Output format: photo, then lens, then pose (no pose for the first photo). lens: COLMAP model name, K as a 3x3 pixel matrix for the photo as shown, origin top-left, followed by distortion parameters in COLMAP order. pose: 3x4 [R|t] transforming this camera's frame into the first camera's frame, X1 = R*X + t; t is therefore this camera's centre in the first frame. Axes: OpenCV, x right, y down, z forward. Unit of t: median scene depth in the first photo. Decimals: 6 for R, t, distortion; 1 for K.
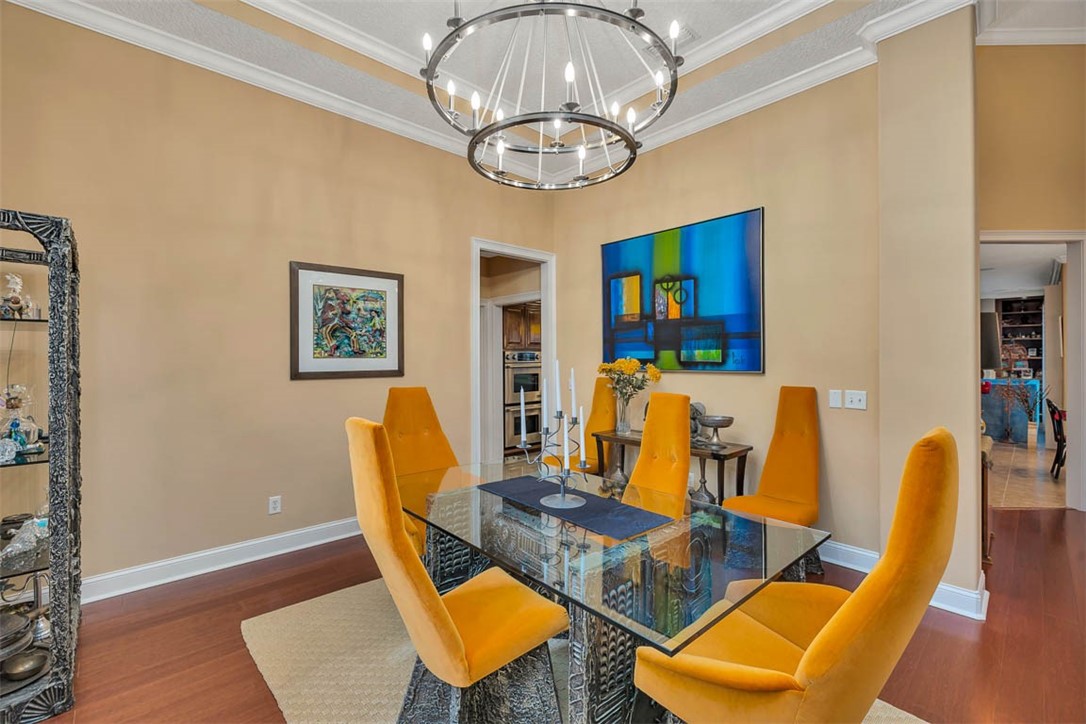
lens RADIAL K [[466.7, 0, 540.2], [0, 466.7, 357.3], [0, 0, 1]] dist [-0.003131, 0.000018]
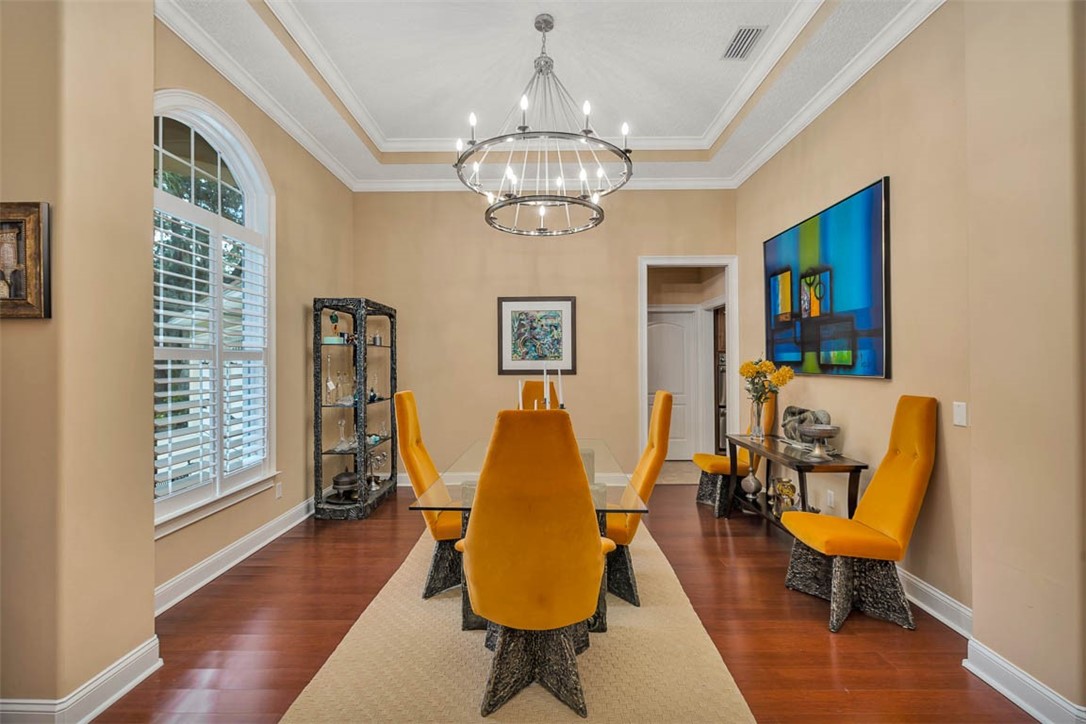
lens RADIAL K [[466.7, 0, 539.4], [0, 466.7, 357.6], [0, 0, 1]] dist [-0.003131, 0.000018]
pose [[0.726250, -0.004763, -0.687414, 0.540052], [0.001103, 0.999983, -0.005763, 0.001007], [0.687430, 0.003427, 0.726243, -0.015468]]
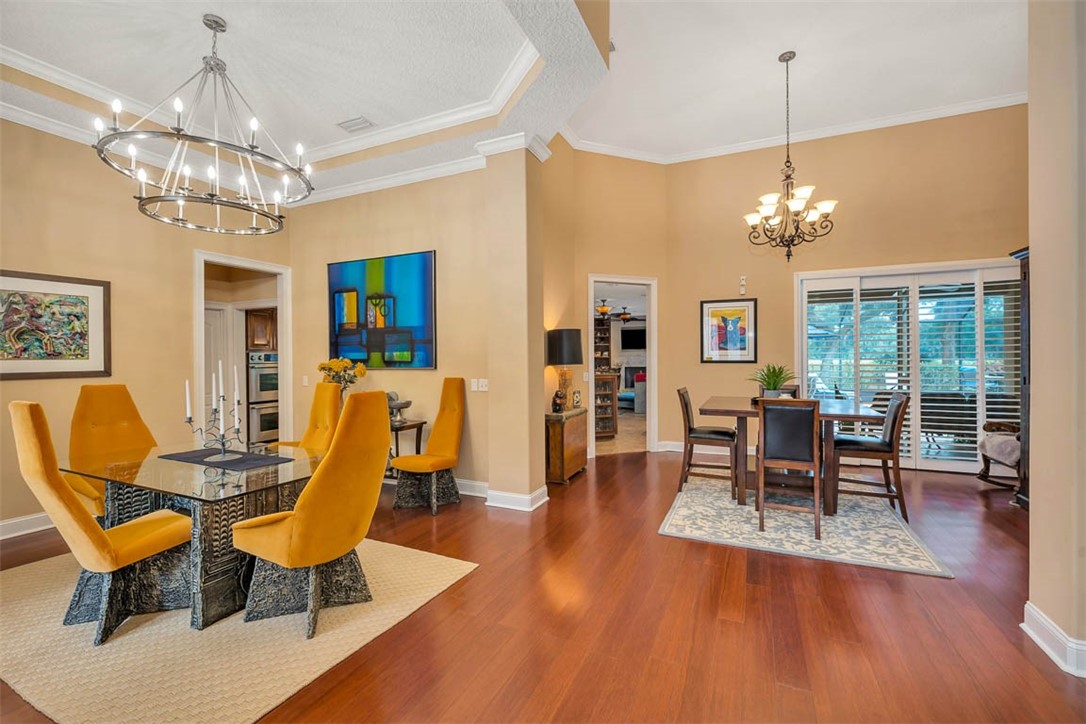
lens RADIAL K [[466.7, 0, 548.1], [0, 466.7, 357.3], [0, 0, 1]] dist [-0.003131, 0.000018]
pose [[0.921388, -0.004098, 0.388623, 0.222075], [0.004138, 0.999991, 0.000734, 0.000127], [-0.388623, 0.000931, 0.921396, -0.383661]]
